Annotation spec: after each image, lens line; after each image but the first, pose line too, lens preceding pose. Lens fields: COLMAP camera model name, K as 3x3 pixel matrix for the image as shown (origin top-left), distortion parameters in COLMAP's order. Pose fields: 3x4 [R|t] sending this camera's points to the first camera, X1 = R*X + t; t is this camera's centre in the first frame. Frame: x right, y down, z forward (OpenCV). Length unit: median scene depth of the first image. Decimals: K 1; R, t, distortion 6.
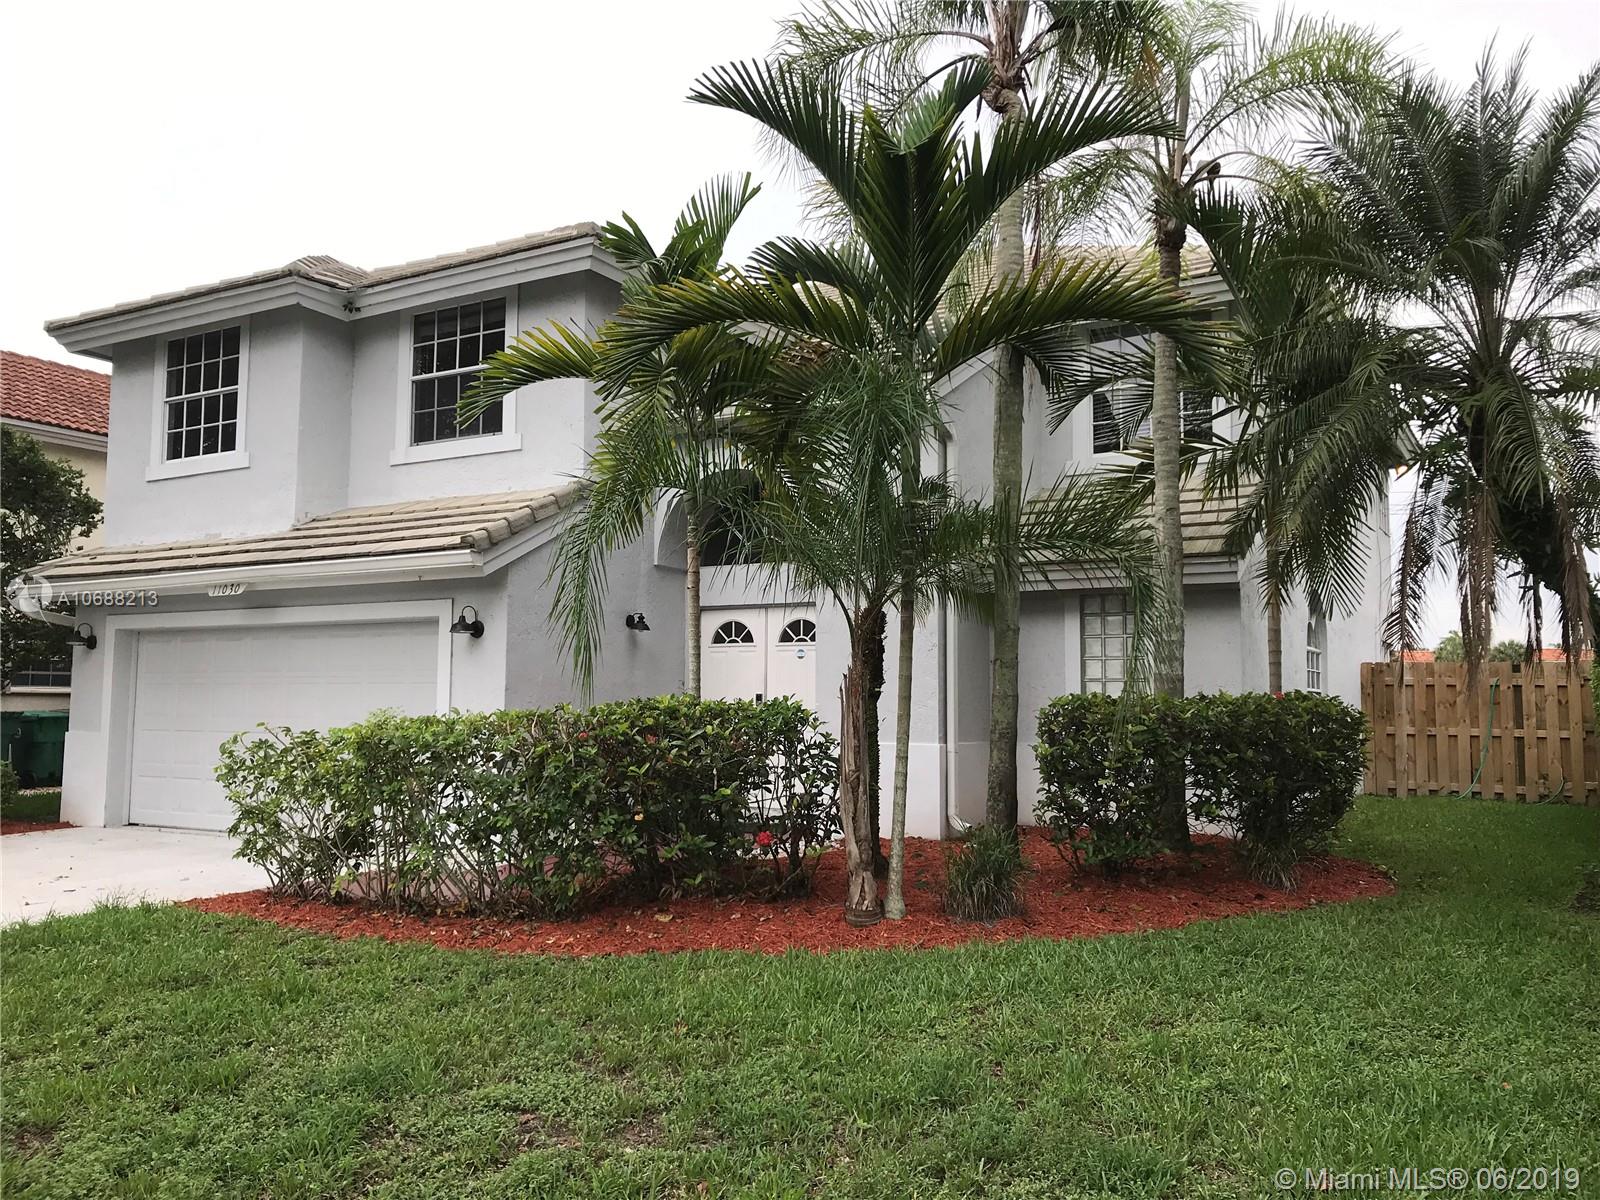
lens RADIAL K [[1318.8, 0, 800.7], [0, 1318.8, 599.9], [0, 0, 1]] dist [0.038015, -0.062662]
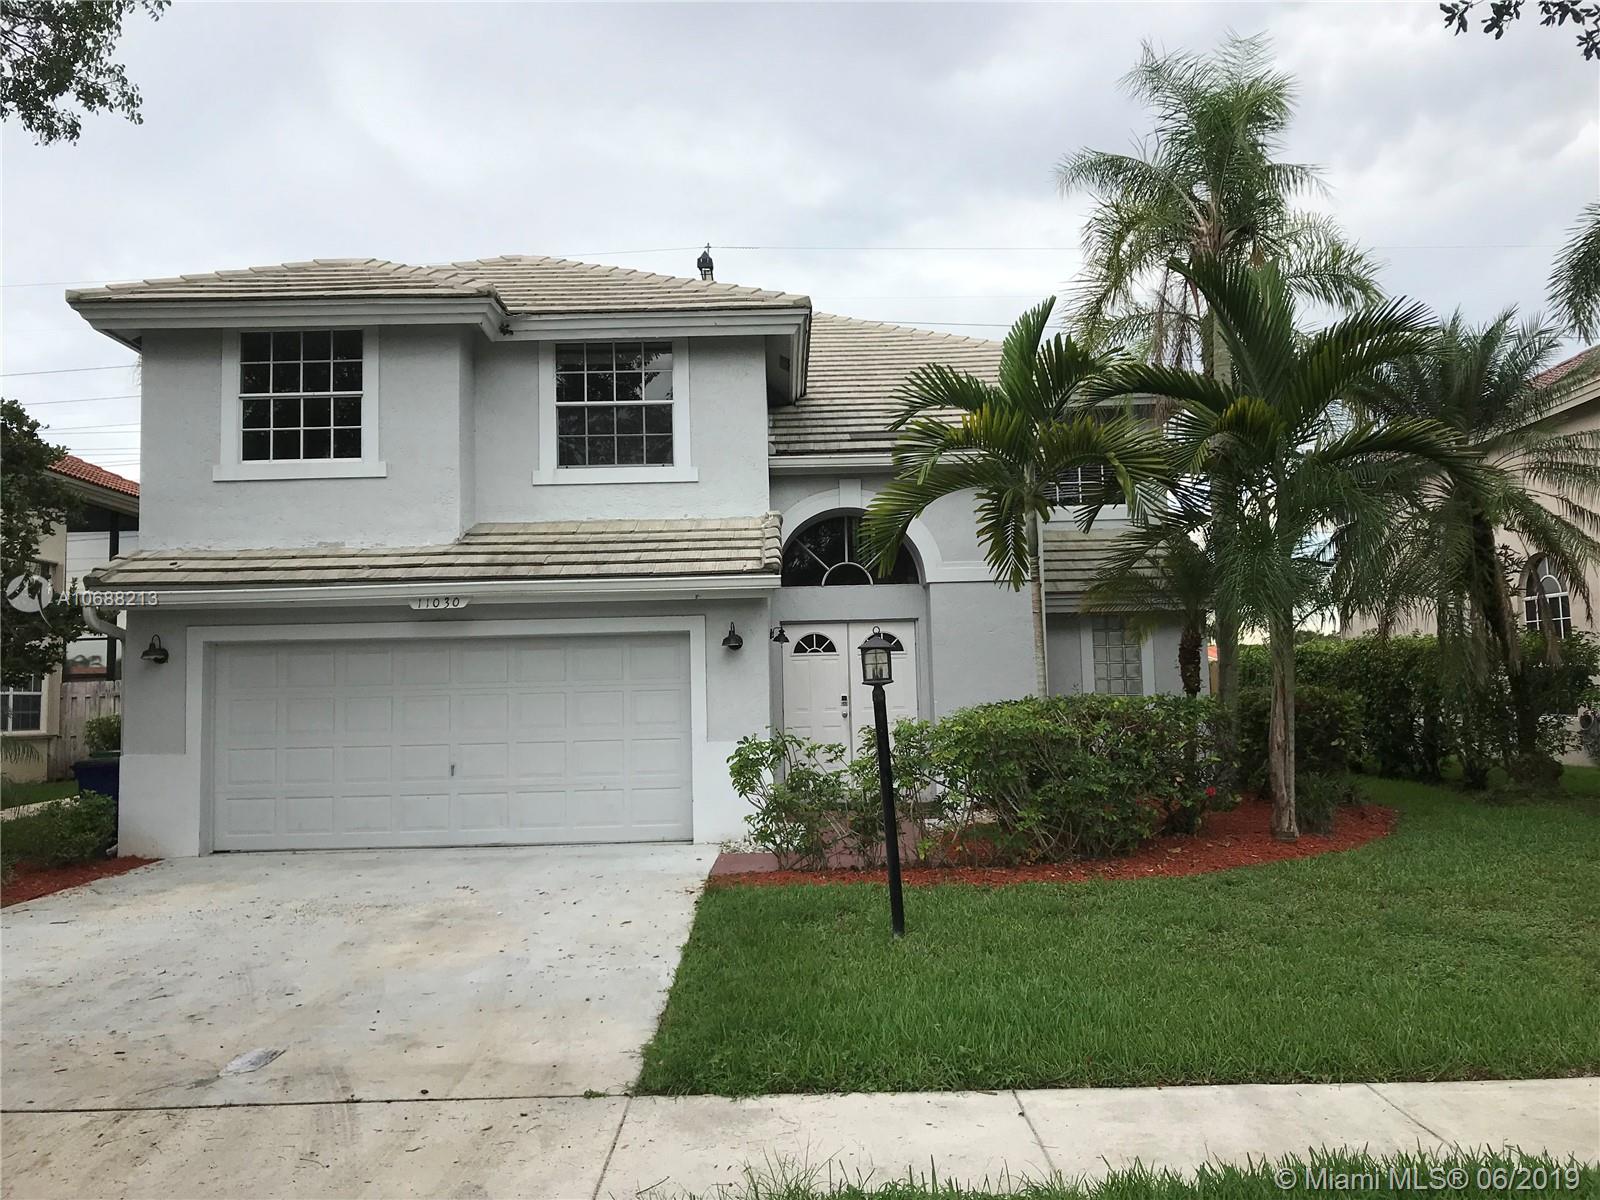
lens RADIAL K [[1318.8, 0, 799.6], [0, 1318.8, 598.5], [0, 0, 1]] dist [0.038015, -0.062662]
pose [[0.854103, 0.015624, 0.519869, -0.674336], [-0.015061, 0.999872, -0.005306, -0.009184], [-0.519886, -0.003298, 0.854229, -0.002488]]
